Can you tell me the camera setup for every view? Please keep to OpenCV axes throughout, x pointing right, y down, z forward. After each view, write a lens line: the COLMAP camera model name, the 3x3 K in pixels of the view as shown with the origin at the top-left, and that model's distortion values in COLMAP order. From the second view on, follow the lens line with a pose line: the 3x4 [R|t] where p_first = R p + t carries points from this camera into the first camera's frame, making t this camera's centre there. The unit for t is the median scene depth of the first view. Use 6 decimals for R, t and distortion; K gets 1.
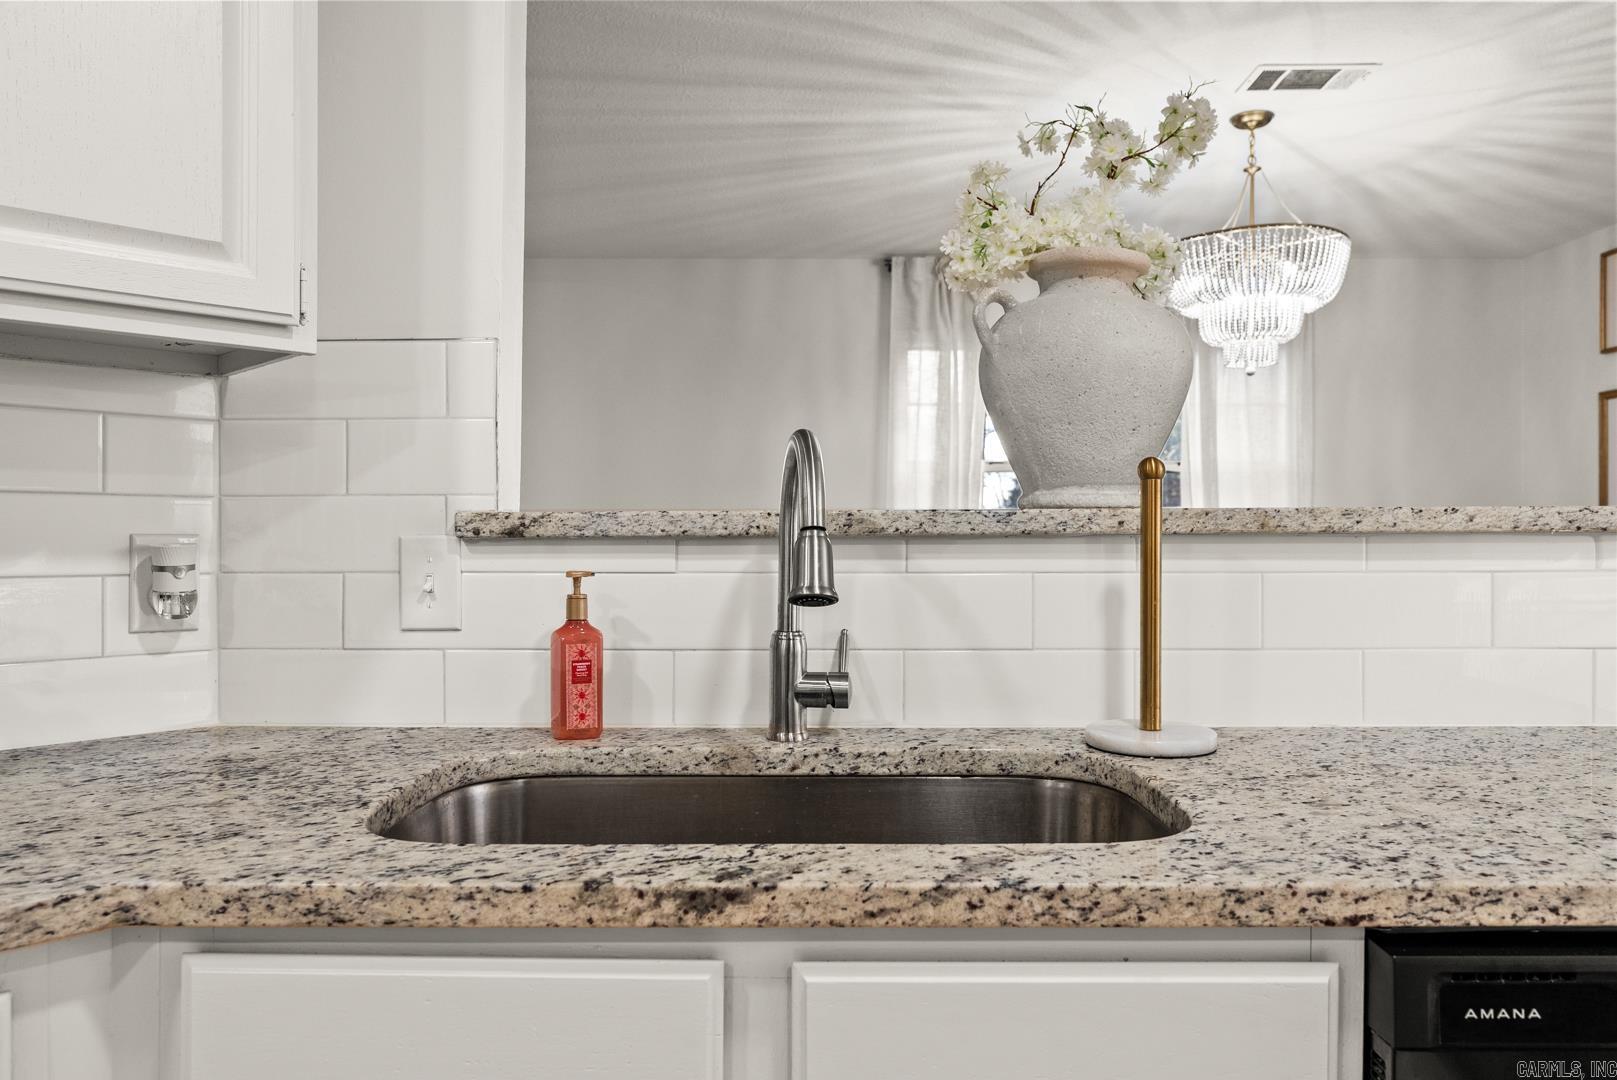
lens RADIAL K [[1095.1, 0, 813.3], [0, 1095.1, 536.7], [0, 0, 1]] dist [-0.003829, -0.000280]
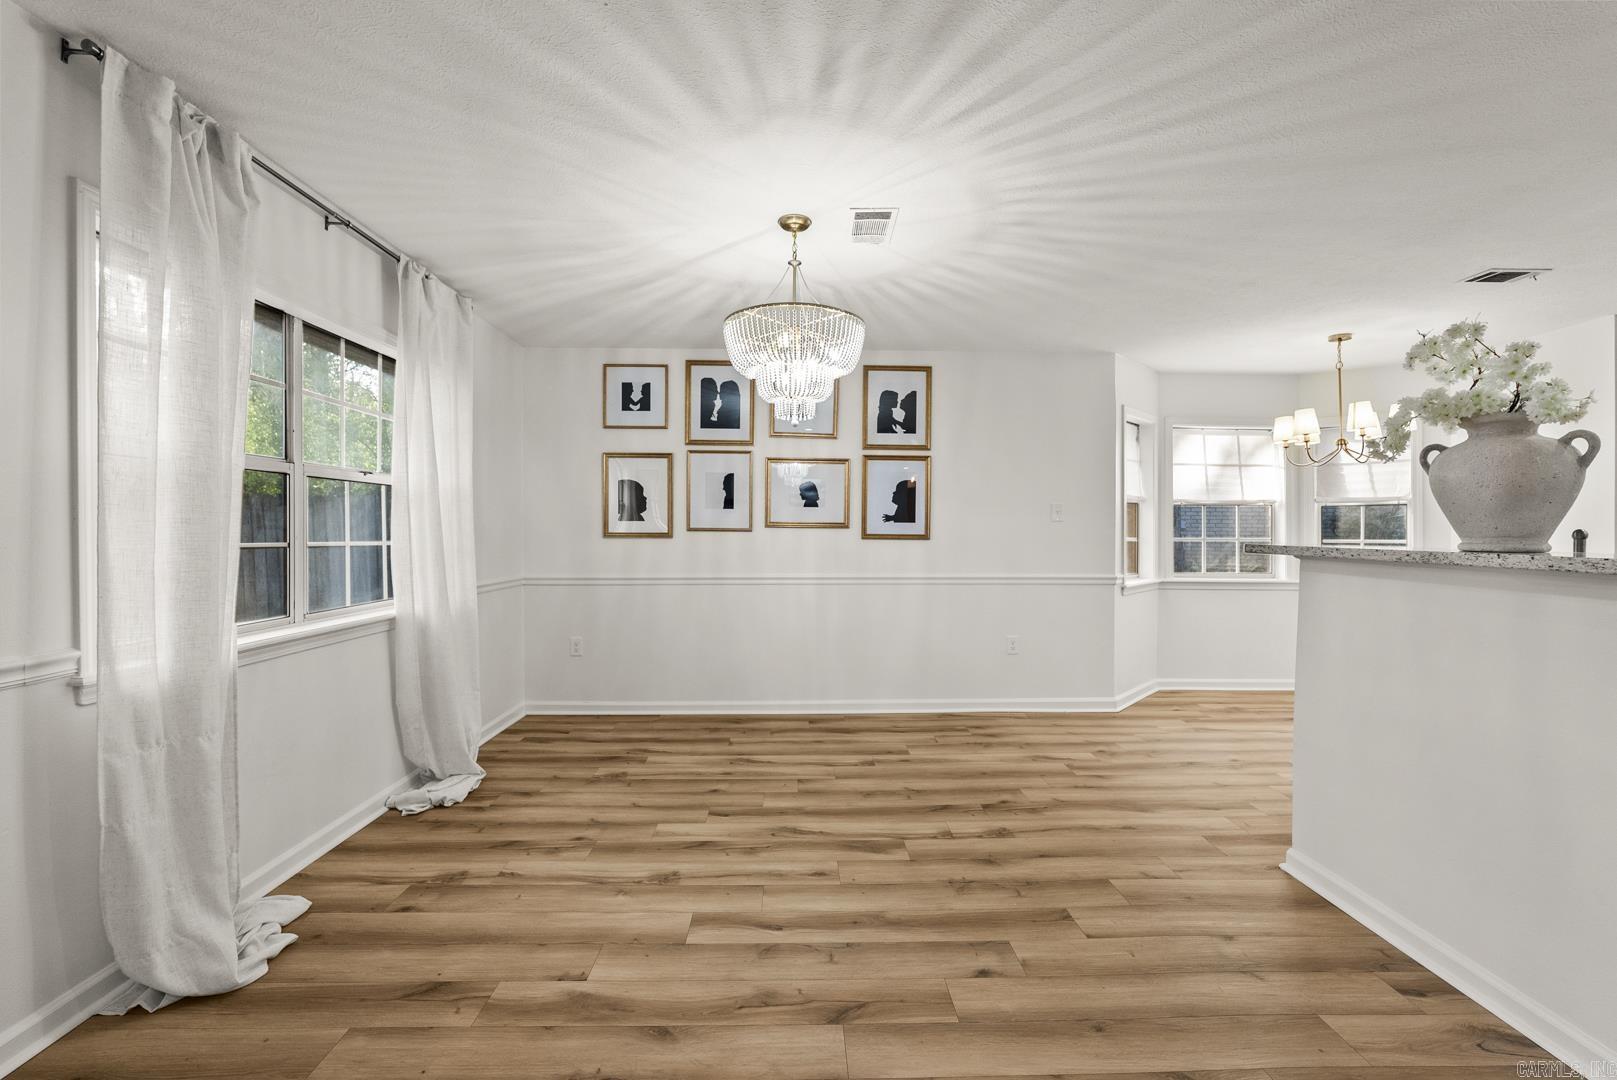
lens RADIAL K [[718.5, 0, 807.7], [0, 718.5, 542.9], [0, 0, 1]] dist [-0.008914, 0.000295]
pose [[-0.026139, -0.019011, 0.999478, -0.474353], [0.001973, 0.999816, 0.019069, -0.035577], [-0.999656, 0.002470, -0.026097, 1.125738]]
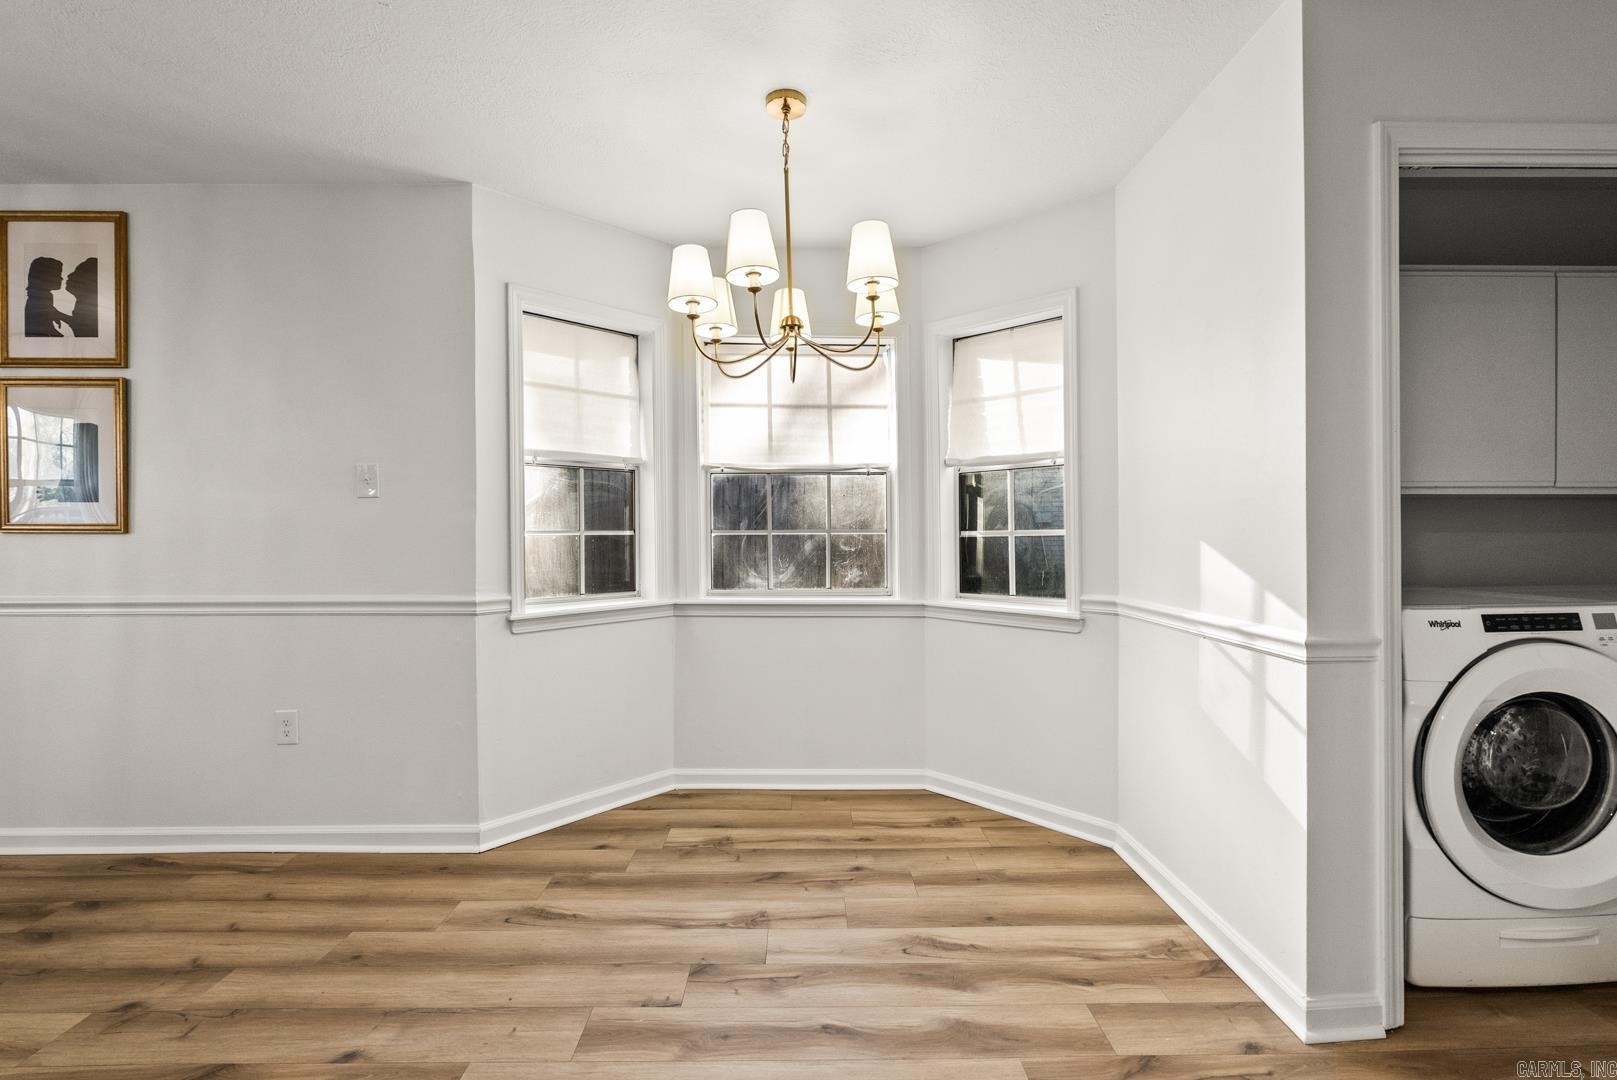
lens RADIAL K [[718.5, 0, 807.7], [0, 718.5, 542.9], [0, 0, 1]] dist [-0.008914, 0.000295]
pose [[-0.015077, -0.015393, 0.999768, 0.244260], [0.007917, 0.999848, 0.015513, -0.007059], [-0.999855, 0.008149, -0.014952, 0.009820]]
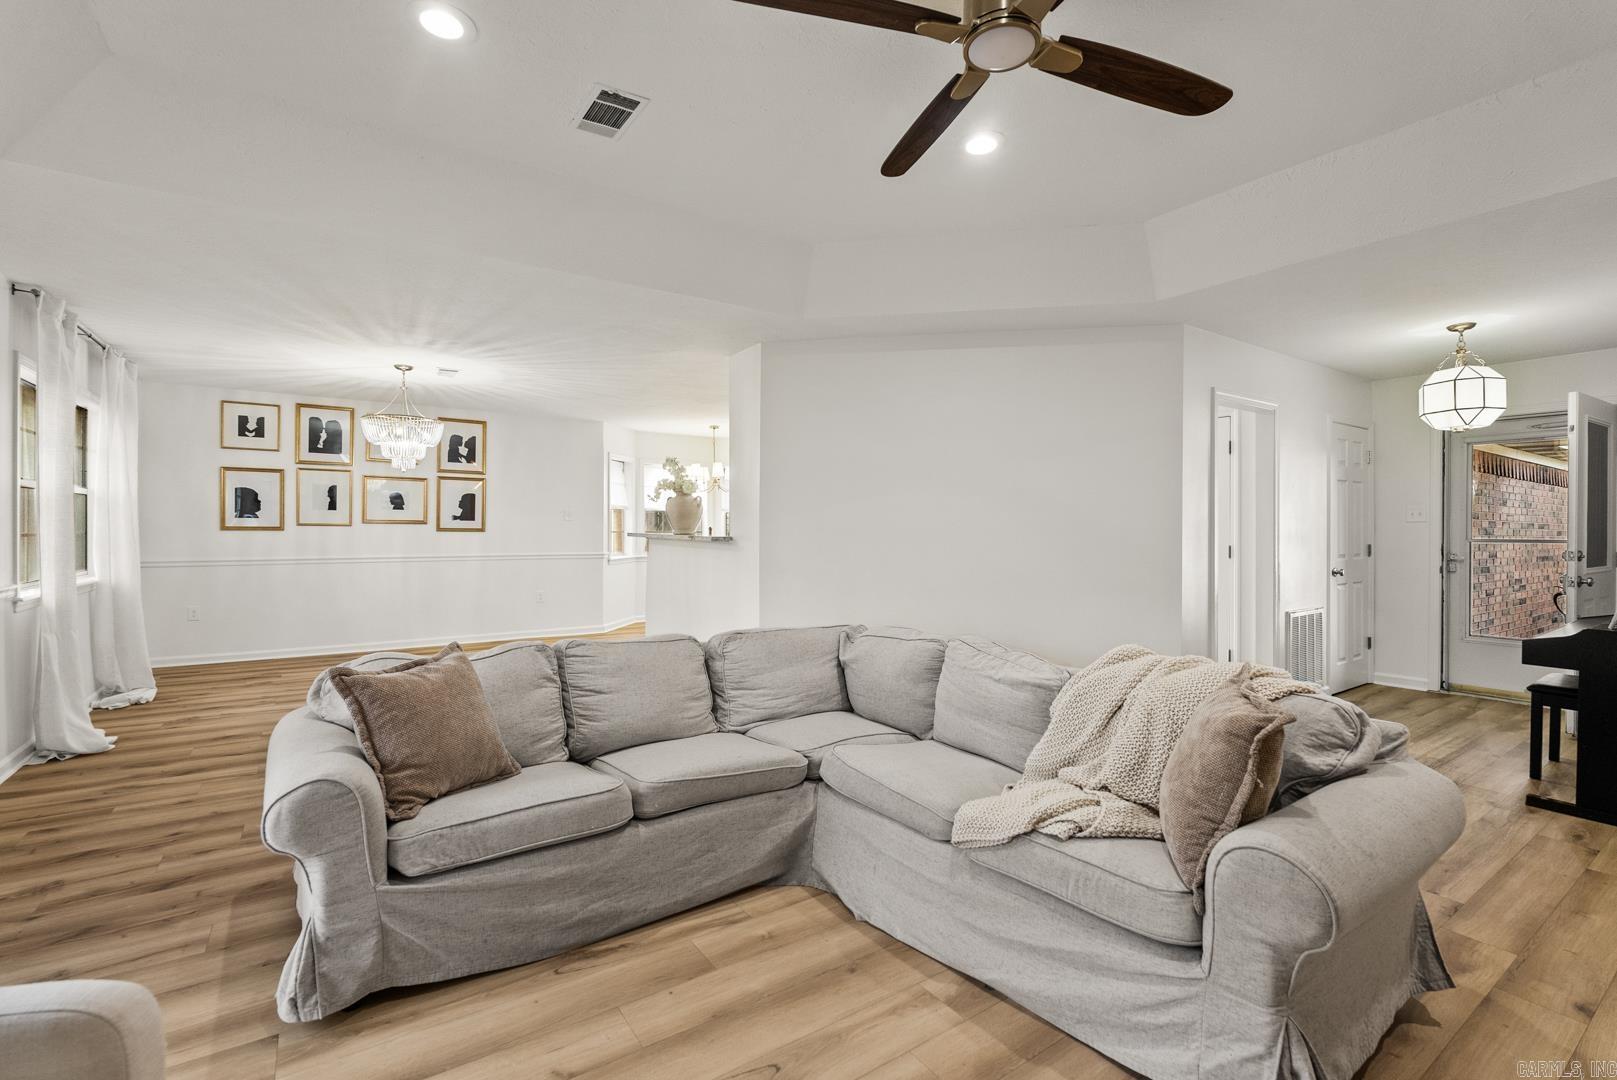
lens RADIAL K [[720.9, 0, 806.4], [0, 720.9, 528.6], [0, 0, 1]] dist [-0.003775, -0.000340]
pose [[-0.559340, -0.007637, 0.828903, -1.585567], [-0.003636, 0.999971, 0.006760, -0.043312], [-0.828930, 0.000767, -0.559351, 1.287288]]
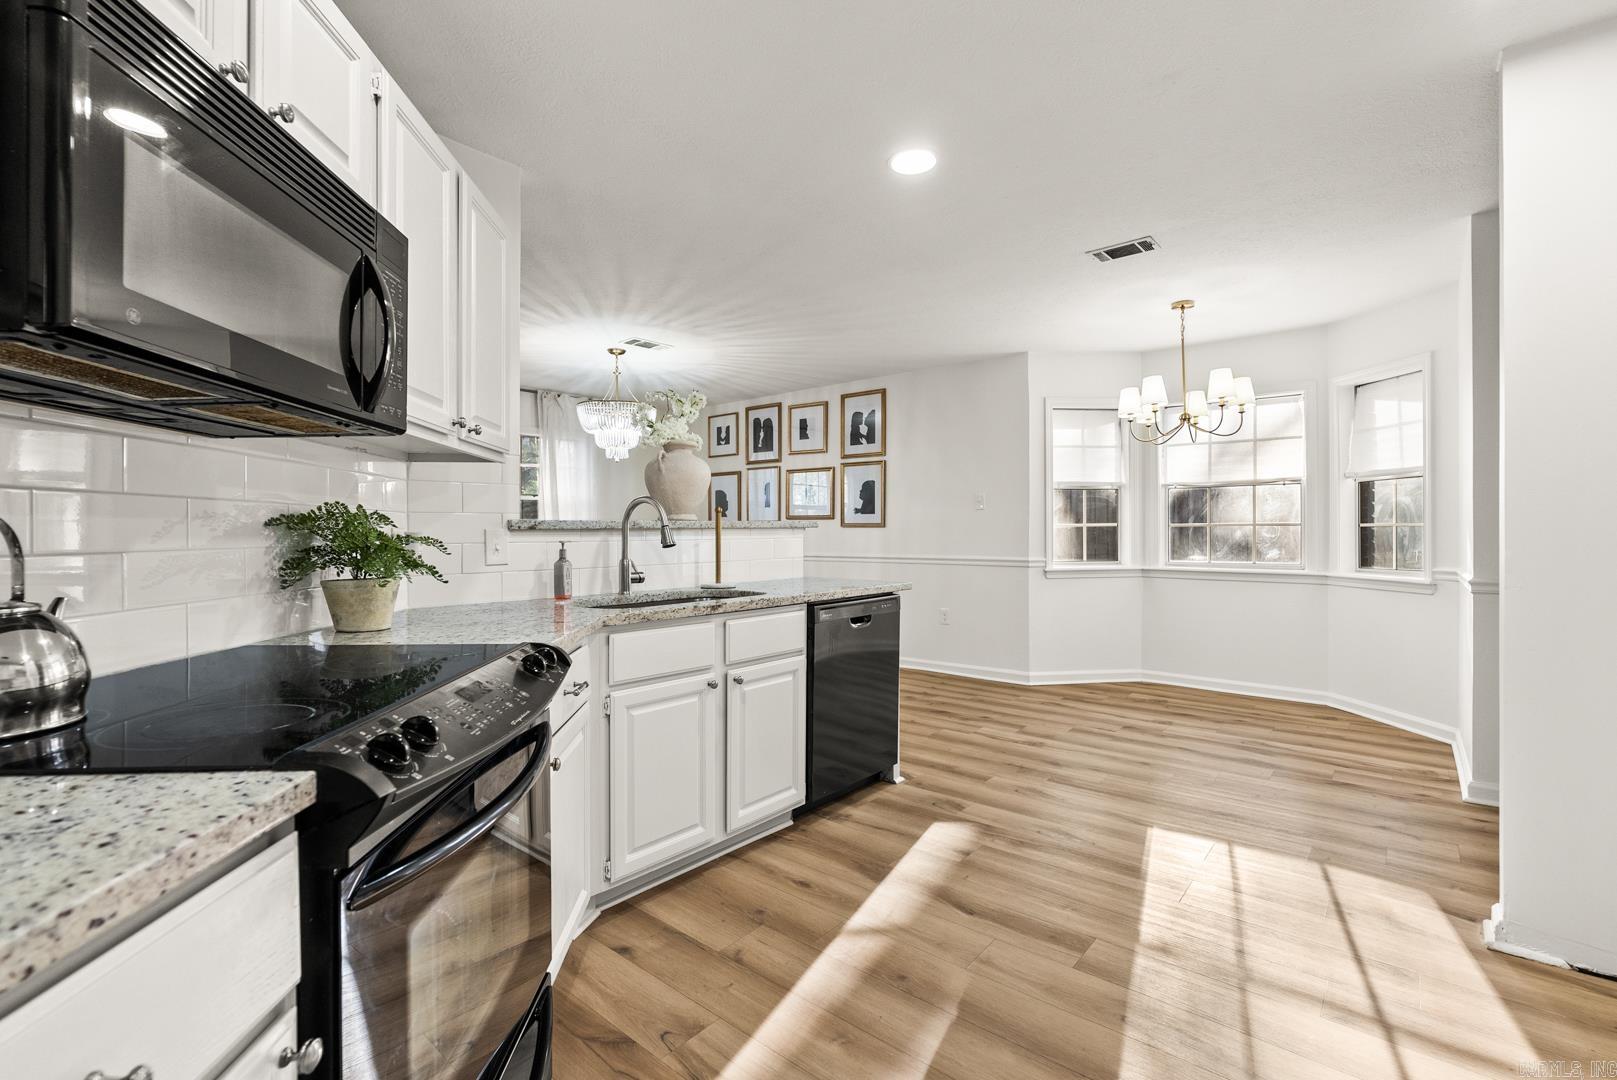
lens RADIAL K [[721.4, 0, 816.5], [0, 721.4, 540.9], [0, 0, 1]] dist [-0.001724, -0.000024]
pose [[0.638238, -0.010777, 0.769764, -0.549309], [0.007548, 0.999942, 0.007741, 0.009626], [-0.769802, 0.000869, 0.638282, -0.317868]]
